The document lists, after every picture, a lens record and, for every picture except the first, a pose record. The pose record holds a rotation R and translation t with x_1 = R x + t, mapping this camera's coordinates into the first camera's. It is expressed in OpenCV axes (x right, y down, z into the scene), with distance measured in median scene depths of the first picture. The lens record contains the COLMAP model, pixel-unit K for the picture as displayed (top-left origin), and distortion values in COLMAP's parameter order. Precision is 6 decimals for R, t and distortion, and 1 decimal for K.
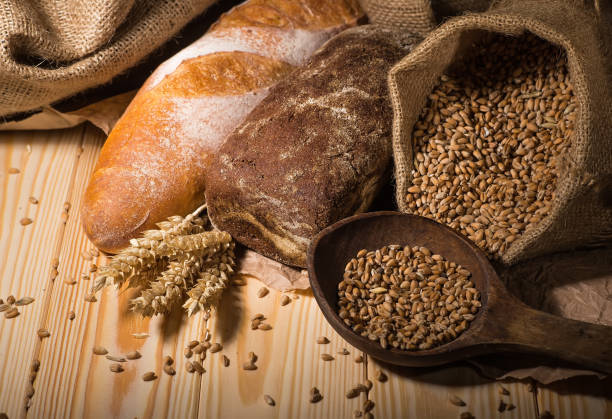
lens RADIAL K [[1843.4, 0, 331.2], [0, 1843.4, 209.3], [0, 0, 1]] dist [0.041161, -0.094719]
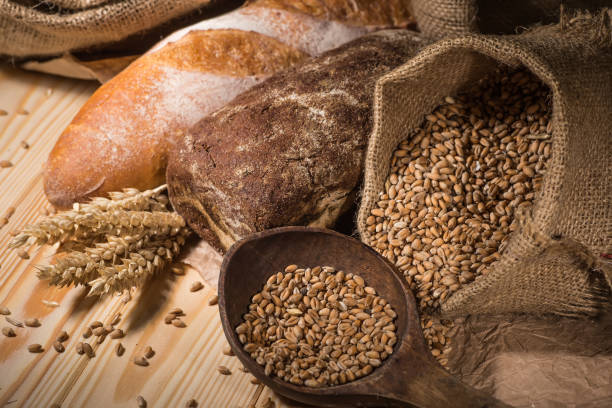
lens RADIAL K [[1663.5, 0, 306.0], [0, 1663.5, 204.0], [0, 0, 1]] dist [0.015359, -0.113363]
pose [[0.952492, 0.202066, -0.227878, 0.197911], [-0.199671, 0.979281, 0.033766, -0.035476], [0.229980, 0.013339, 0.973104, 0.188747]]
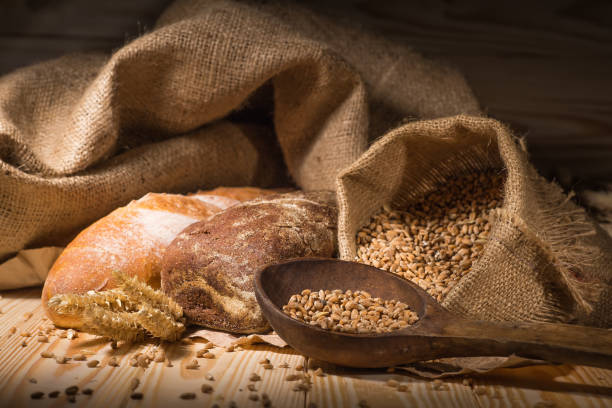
lens RADIAL K [[1663.5, 0, 306.0], [0, 1663.5, 204.0], [0, 0, 1]] dist [0.015359, -0.113363]
pose [[0.999284, 0.037582, -0.004468, 0.018267], [-0.034720, 0.863344, -0.503421, 0.441550], [-0.015062, 0.503215, 0.864030, 0.147147]]
